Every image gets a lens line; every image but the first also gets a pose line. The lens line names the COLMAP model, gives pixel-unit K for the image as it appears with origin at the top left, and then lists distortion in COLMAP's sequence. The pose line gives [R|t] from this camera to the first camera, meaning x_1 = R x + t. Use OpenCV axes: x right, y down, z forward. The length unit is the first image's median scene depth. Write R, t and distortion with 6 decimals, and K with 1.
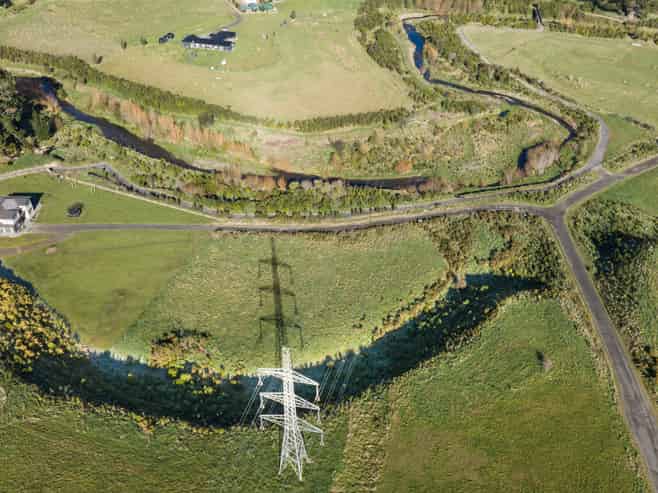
lens RADIAL K [[536.6, 0, 329.9], [0, 536.6, 244.6], [0, 0, 1]] dist [0.000911, -0.006353]
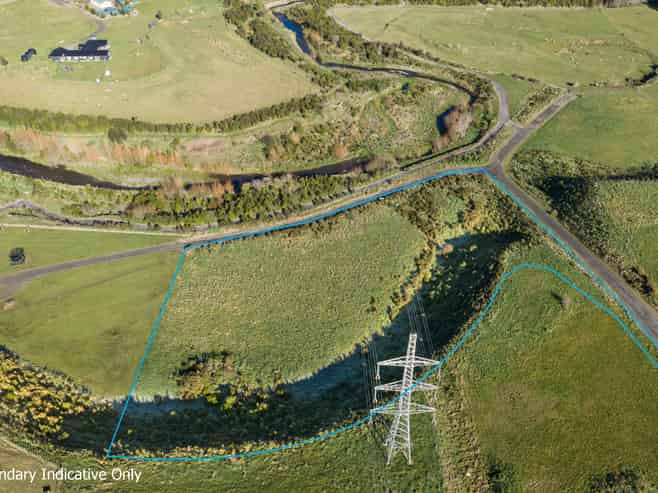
lens RADIAL K [[536.6, 0, 329.5], [0, 536.6, 248.8], [0, 0, 1]] dist [0.000911, -0.006353]
pose [[0.956227, -0.198619, 0.214896, -0.151575], [0.193968, 0.980076, 0.042737, -0.012707], [-0.219103, 0.000817, 0.975701, 0.022930]]
